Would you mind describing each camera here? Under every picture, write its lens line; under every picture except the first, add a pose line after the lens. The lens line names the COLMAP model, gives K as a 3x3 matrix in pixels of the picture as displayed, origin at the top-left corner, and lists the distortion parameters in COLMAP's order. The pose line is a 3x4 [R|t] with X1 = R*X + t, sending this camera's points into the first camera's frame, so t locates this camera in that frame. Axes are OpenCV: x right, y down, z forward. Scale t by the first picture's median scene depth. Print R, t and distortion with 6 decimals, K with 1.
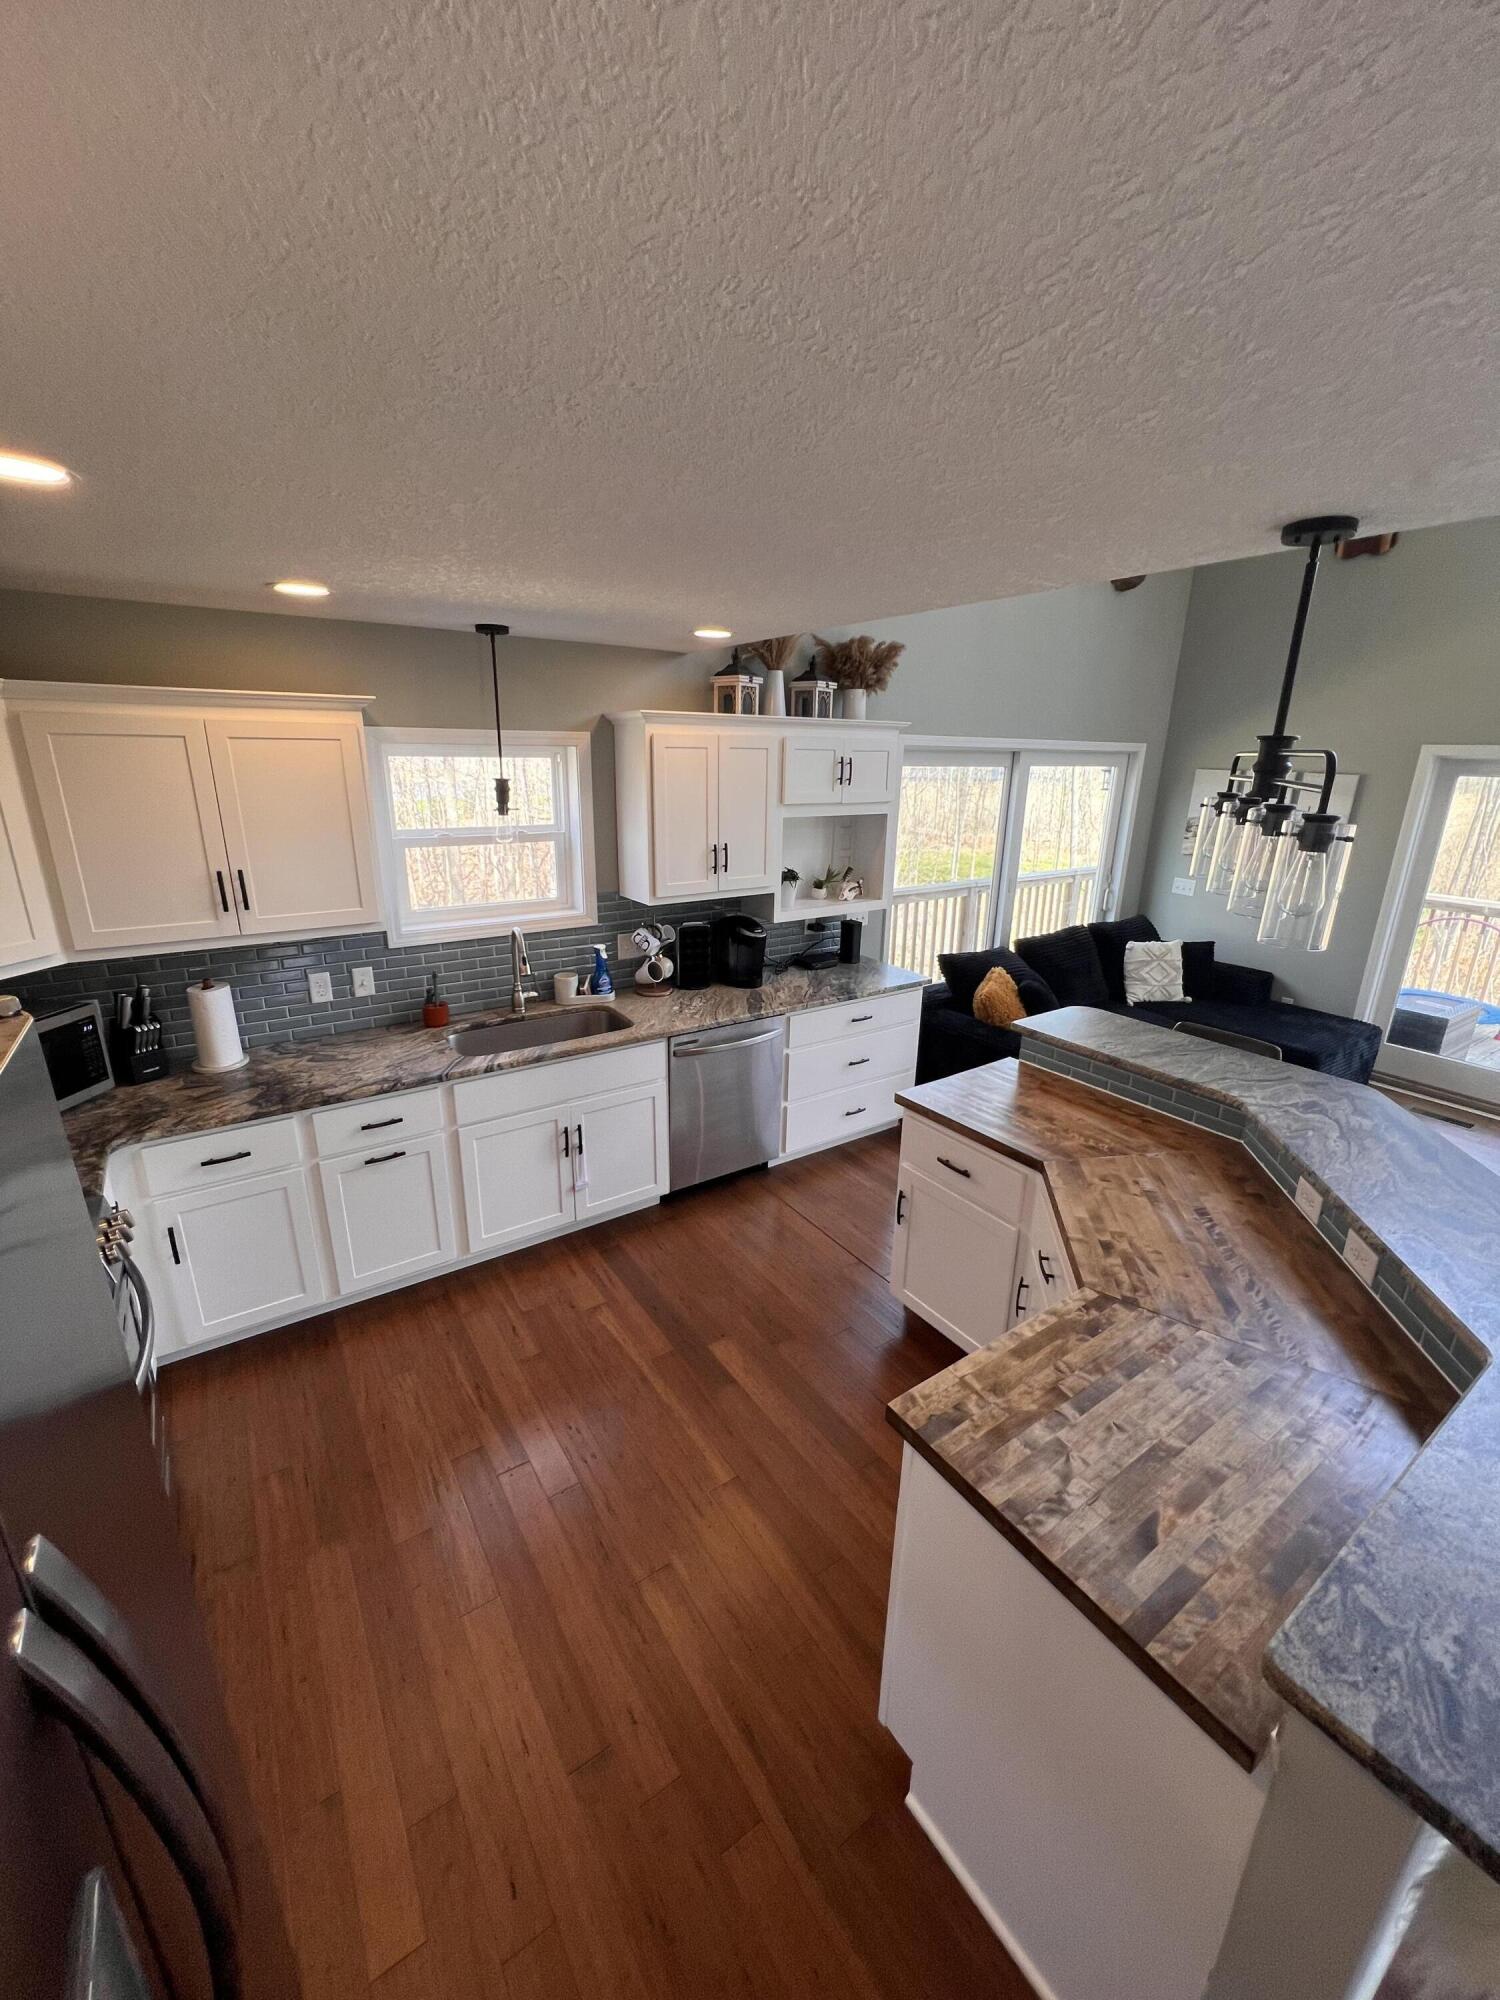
lens RADIAL K [[799.2, 0, 750.6], [0, 799.2, 996.6], [0, 0, 1]] dist [0.000896, -0.000708]
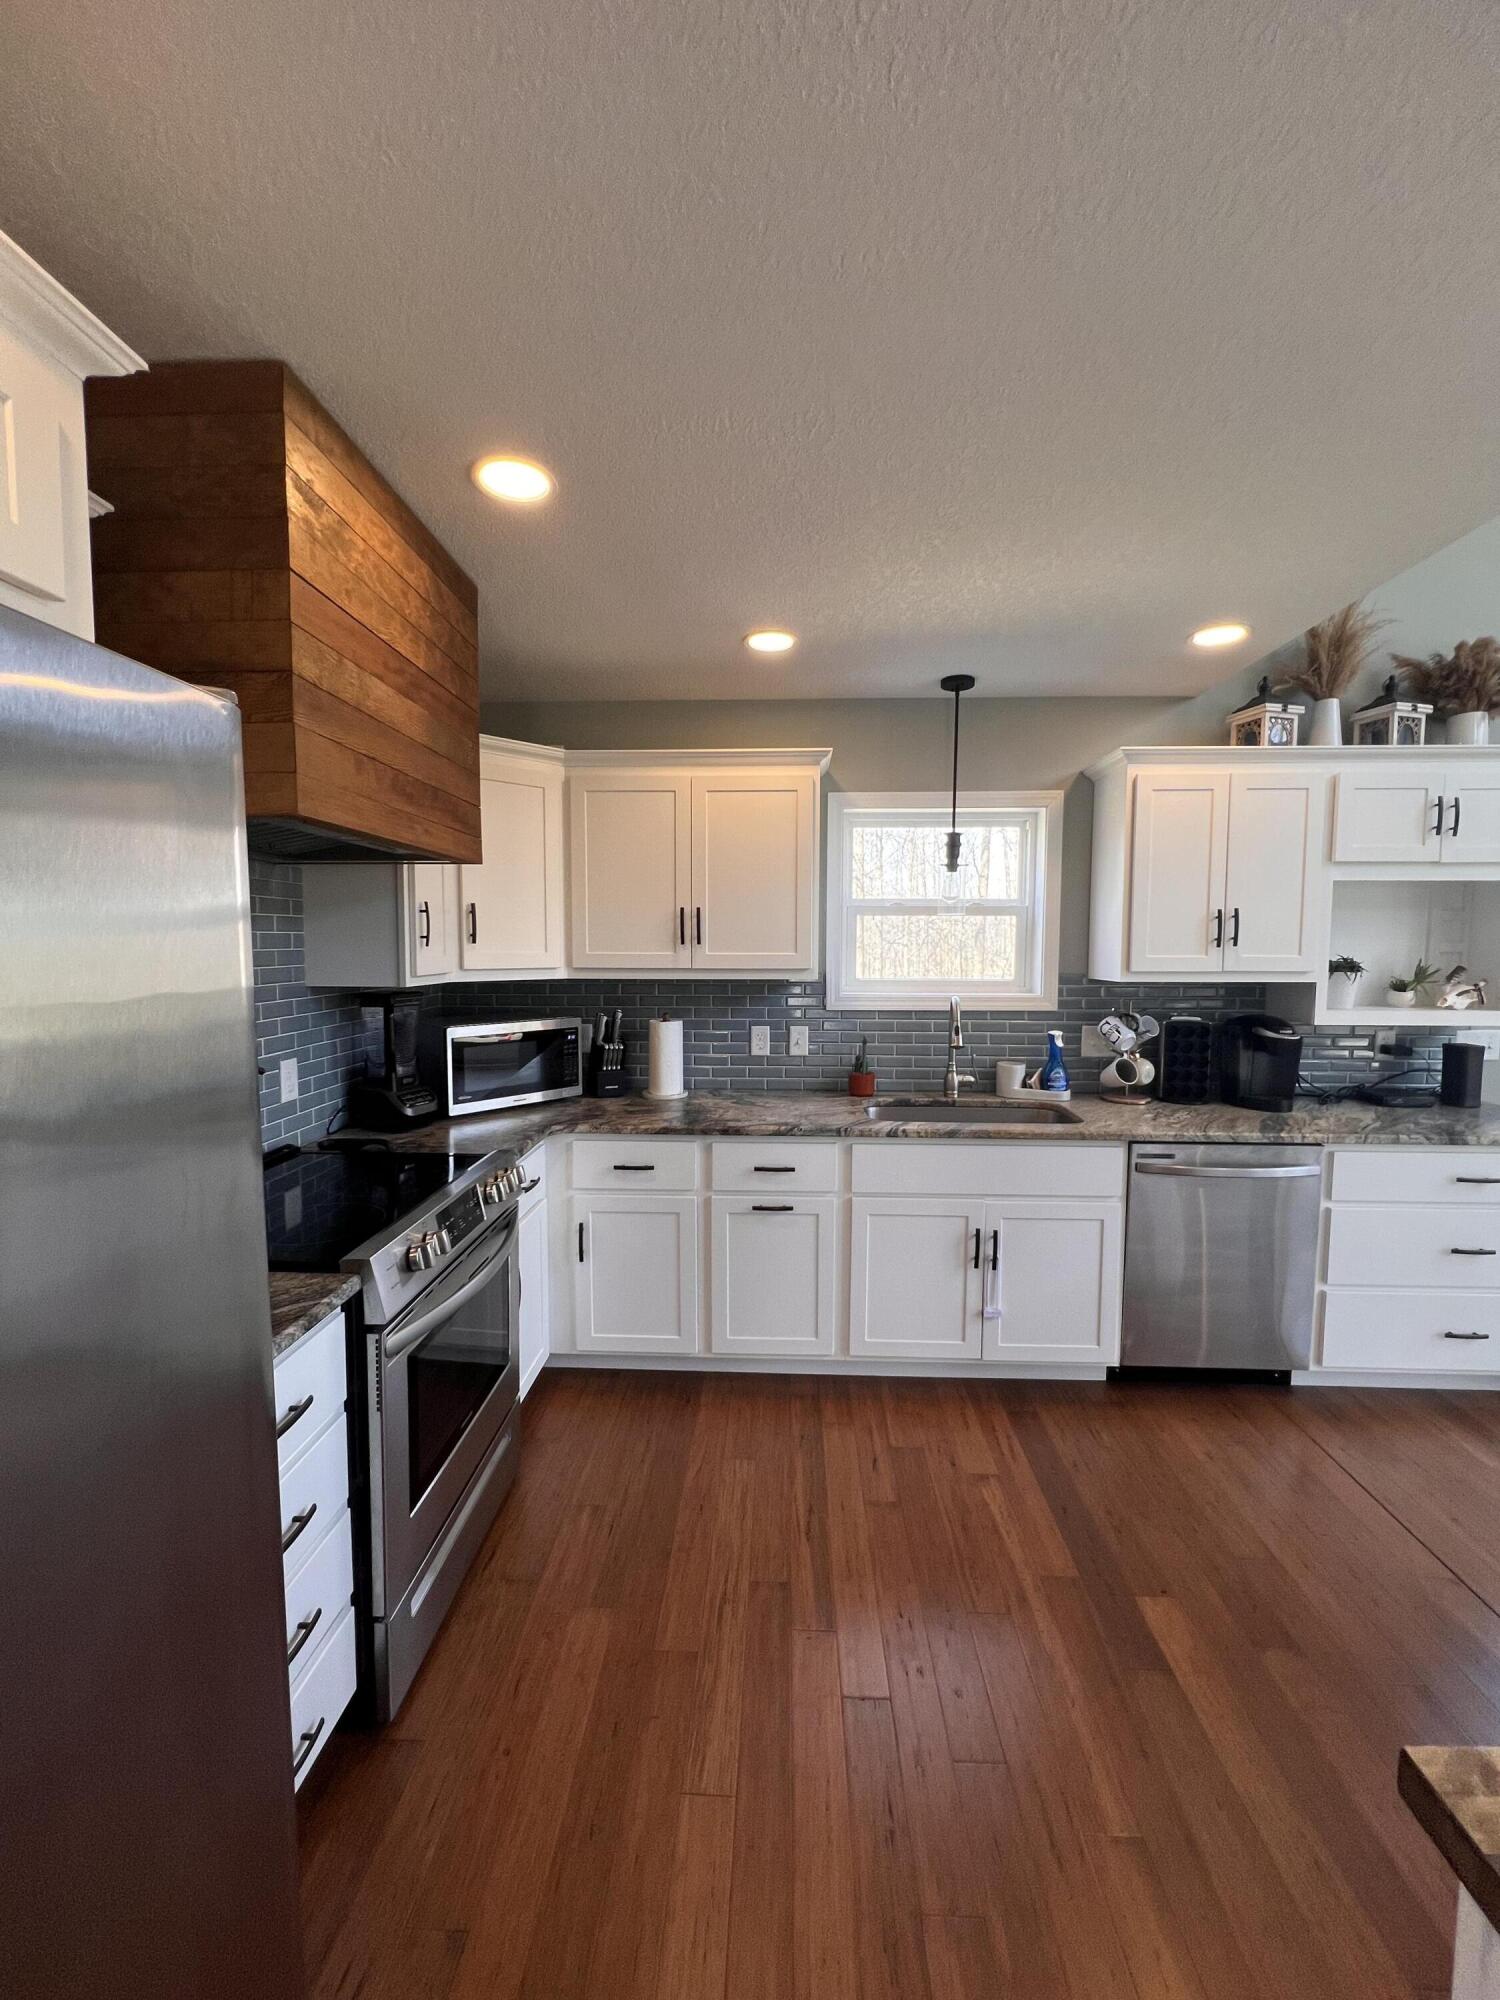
lens RADIAL K [[799.2, 0, 757.0], [0, 799.2, 998.0], [0, 0, 1]] dist [0.000896, -0.000708]
pose [[0.806536, 0.027014, -0.590567, 0.055534], [-0.164306, 0.969842, -0.180030, 0.109746], [0.567893, 0.242234, 0.786651, 0.164441]]
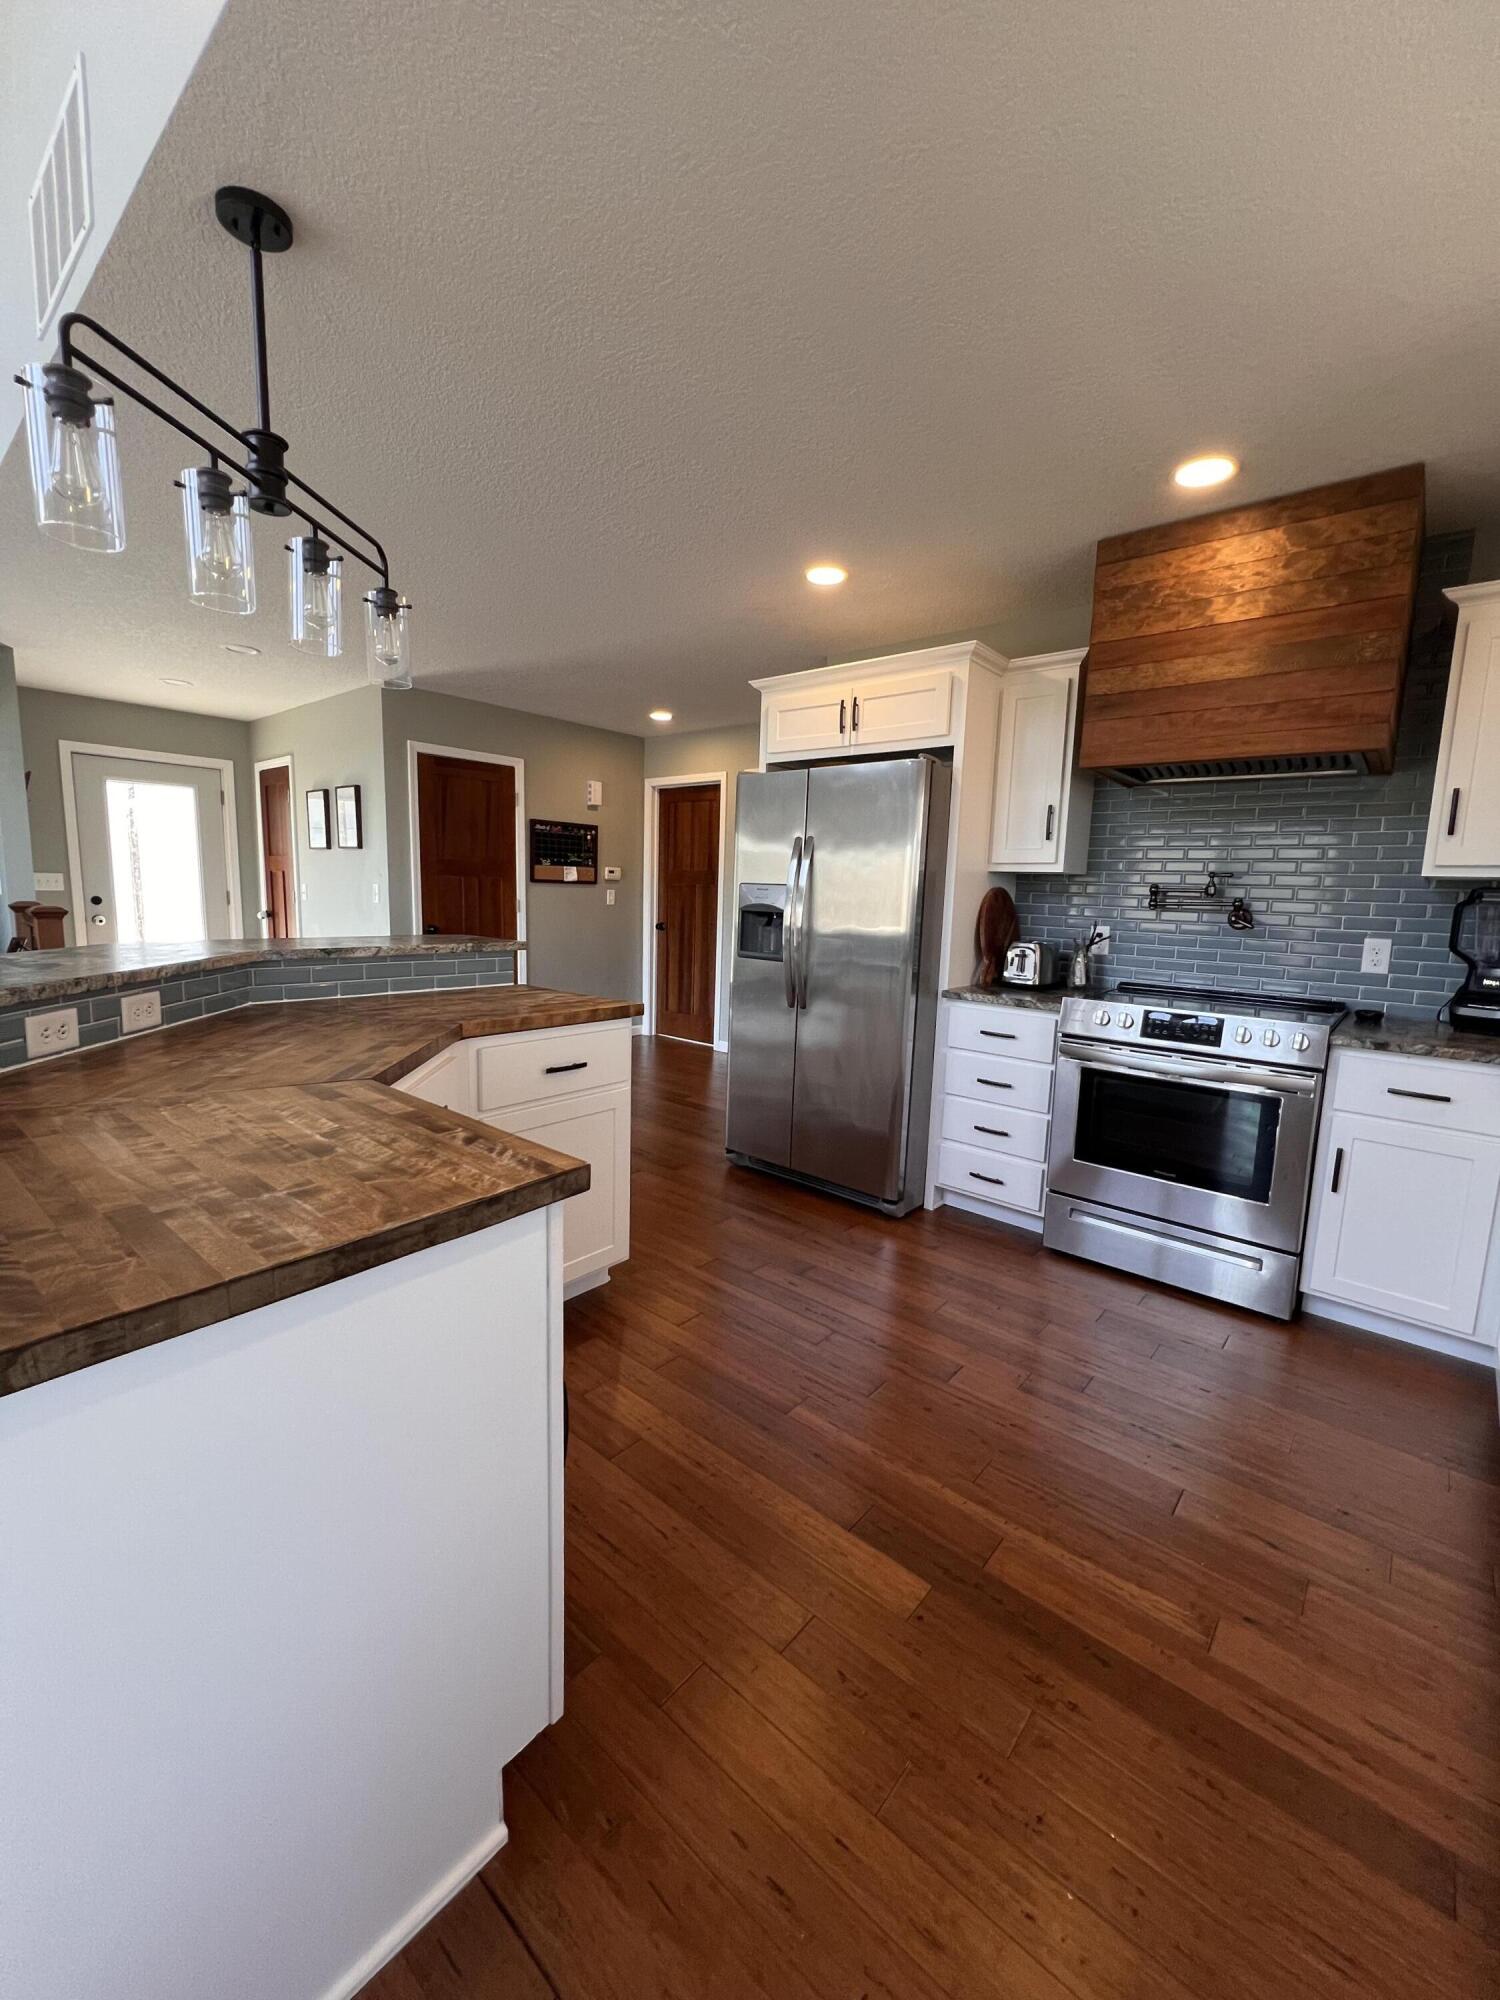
lens RADIAL K [[799.2, 0, 753.5], [0, 799.2, 1004.1], [0, 0, 1]] dist [0.000896, -0.000708]
pose [[-0.965271, -0.017758, -0.260645, 0.159463], [-0.126587, 0.904536, 0.407173, -0.076293], [0.228532, 0.426027, -0.875371, 1.029805]]
